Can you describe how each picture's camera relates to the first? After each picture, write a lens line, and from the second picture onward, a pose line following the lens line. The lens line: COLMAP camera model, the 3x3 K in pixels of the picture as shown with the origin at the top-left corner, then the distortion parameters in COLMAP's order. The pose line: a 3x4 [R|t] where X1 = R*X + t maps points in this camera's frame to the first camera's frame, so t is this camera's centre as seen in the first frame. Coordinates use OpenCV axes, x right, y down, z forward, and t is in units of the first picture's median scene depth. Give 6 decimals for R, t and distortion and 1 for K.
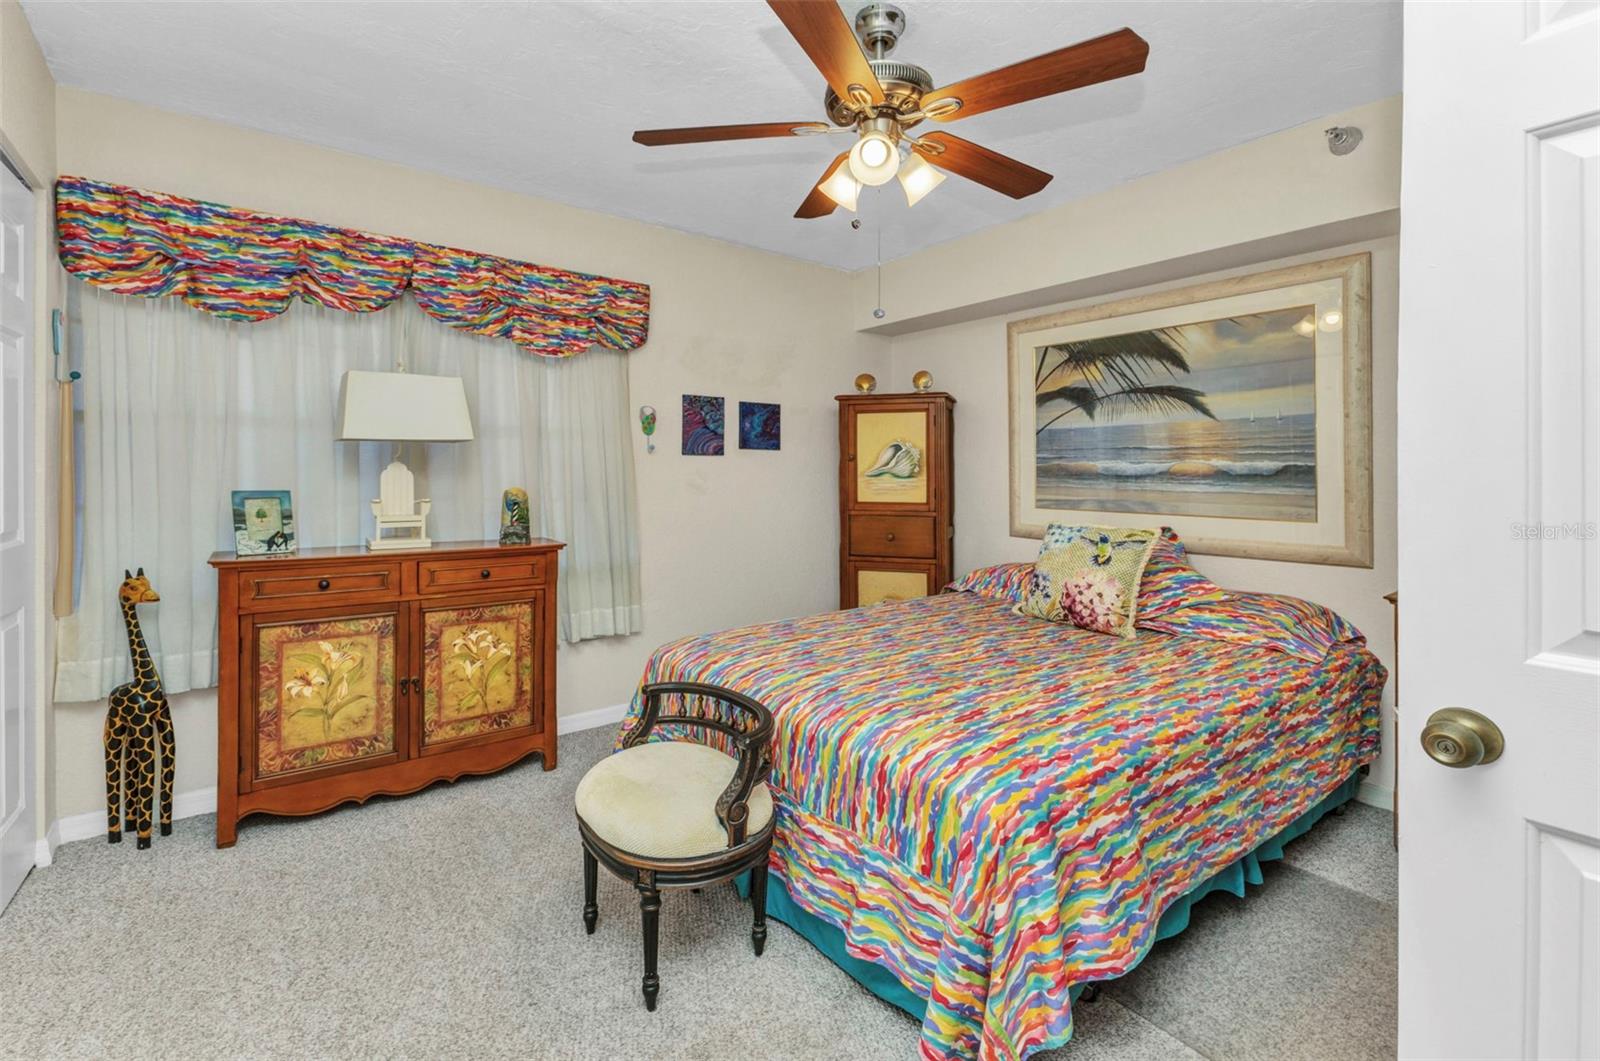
lens RADIAL K [[717.4, 0, 827.1], [0, 717.4, 485.7], [0, 0, 1]] dist [0.028368, -0.000028]
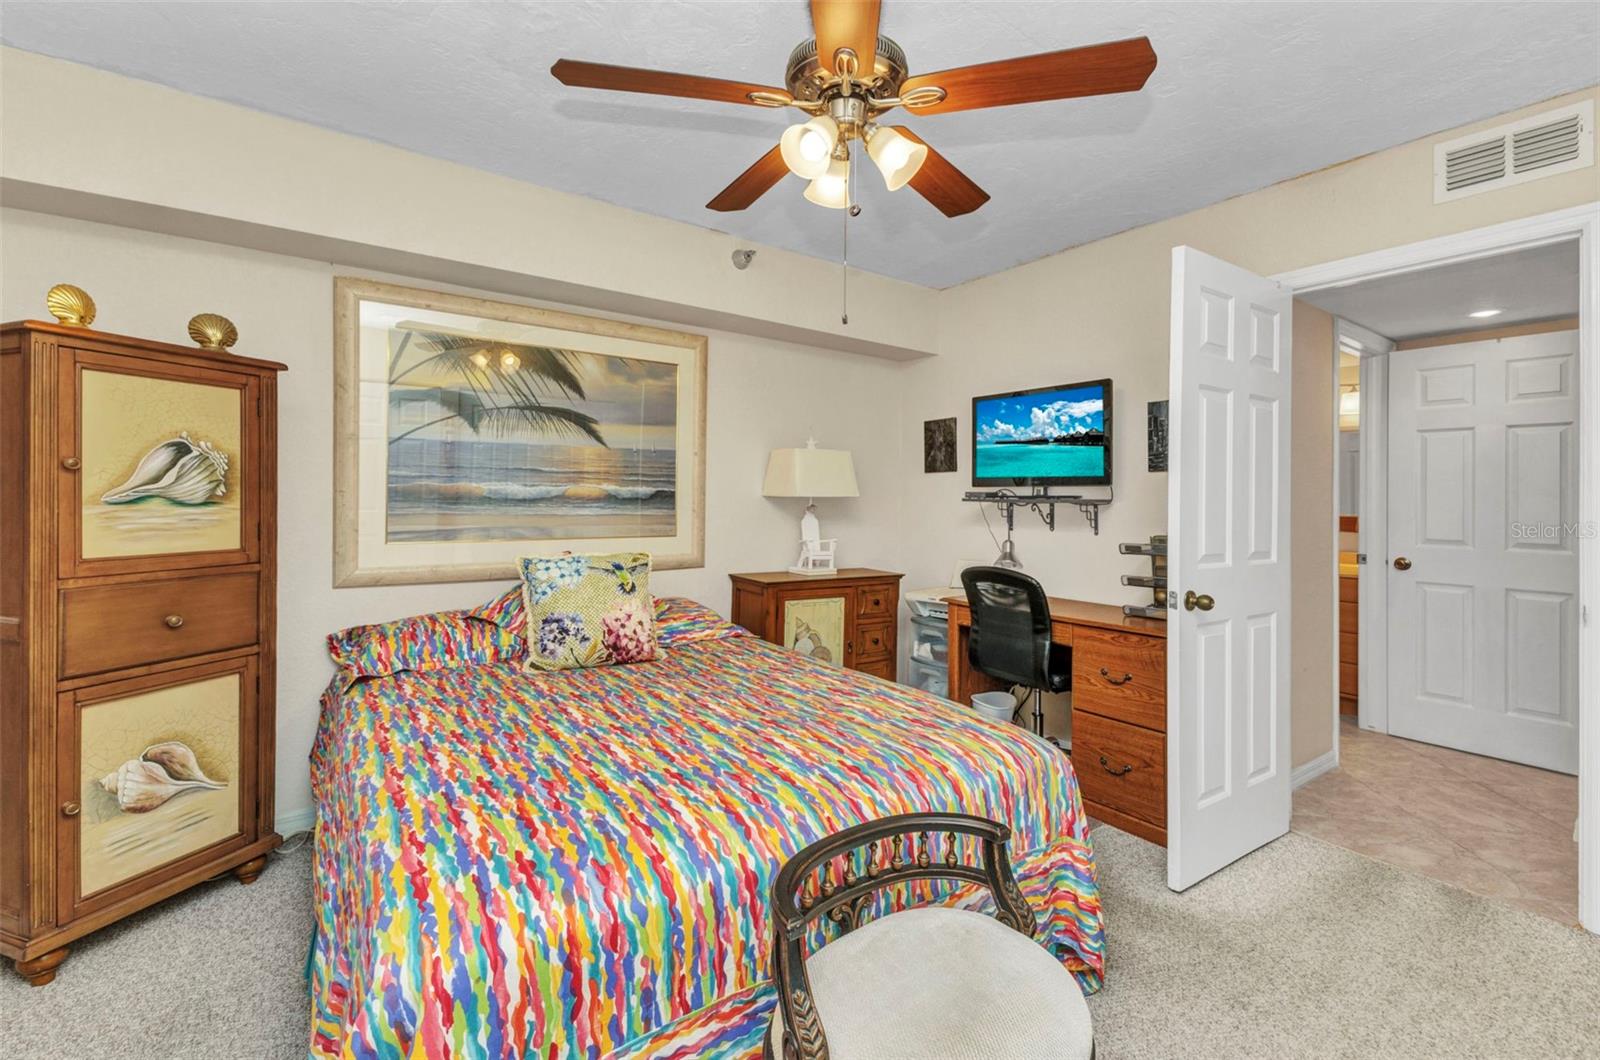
lens RADIAL K [[717.4, 0, 827.1], [0, 717.4, 485.2], [0, 0, 1]] dist [0.028368, -0.000028]
pose [[0.045055, 0.013454, 0.998894, -0.500639], [0.012088, 0.999829, -0.014012, -0.015386], [-0.998911, 0.012705, 0.044885, 0.604334]]
